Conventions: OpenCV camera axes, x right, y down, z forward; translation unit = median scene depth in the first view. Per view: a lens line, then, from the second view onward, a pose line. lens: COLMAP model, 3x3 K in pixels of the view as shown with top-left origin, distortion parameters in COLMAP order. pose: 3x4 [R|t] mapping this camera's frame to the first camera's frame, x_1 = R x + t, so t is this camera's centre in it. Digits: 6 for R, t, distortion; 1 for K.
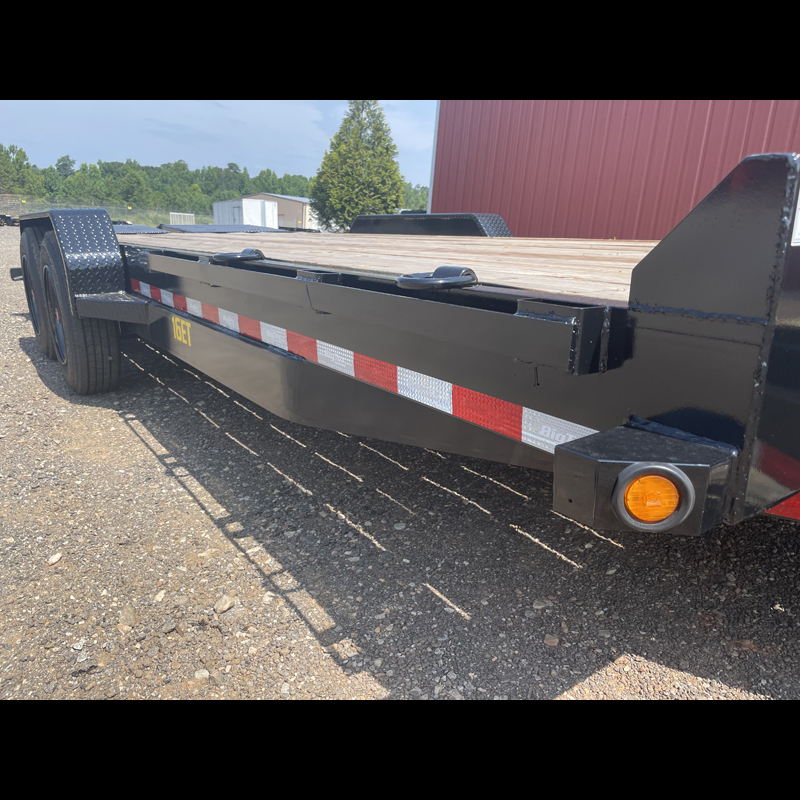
lens RADIAL K [[623.9, 0, 402.0], [0, 623.9, 398.2], [0, 0, 1]] dist [0.070413, -0.109742]
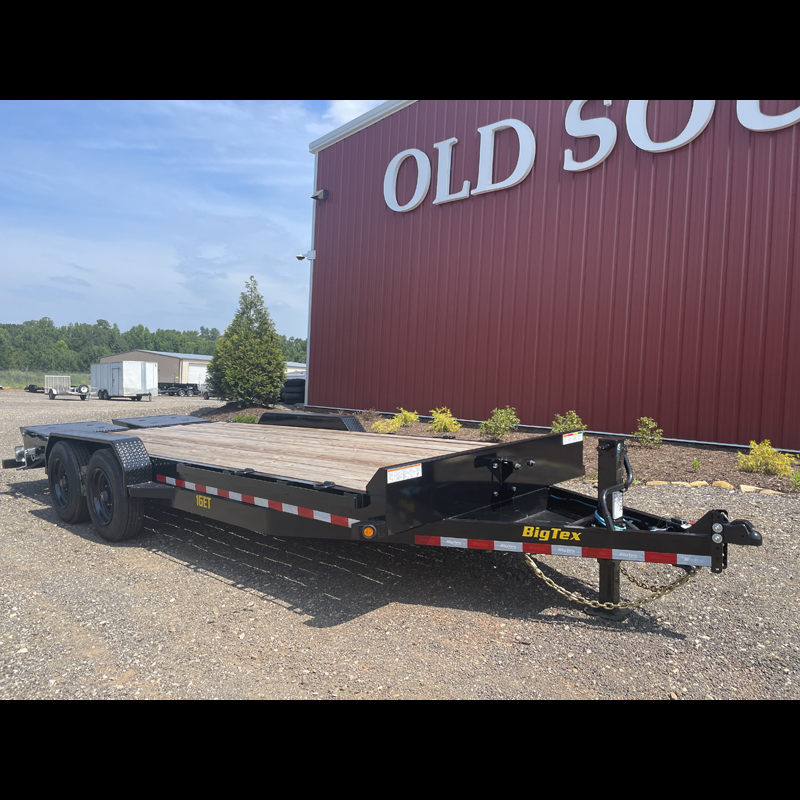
lens RADIAL K [[623.9, 0, 402.1], [0, 623.9, 398.2], [0, 0, 1]] dist [0.070413, -0.109742]
pose [[0.980331, -0.036313, 0.193990, -0.015234], [0.078572, 0.973483, -0.214840, 0.010963], [-0.181045, 0.225857, 0.957189, -0.216994]]
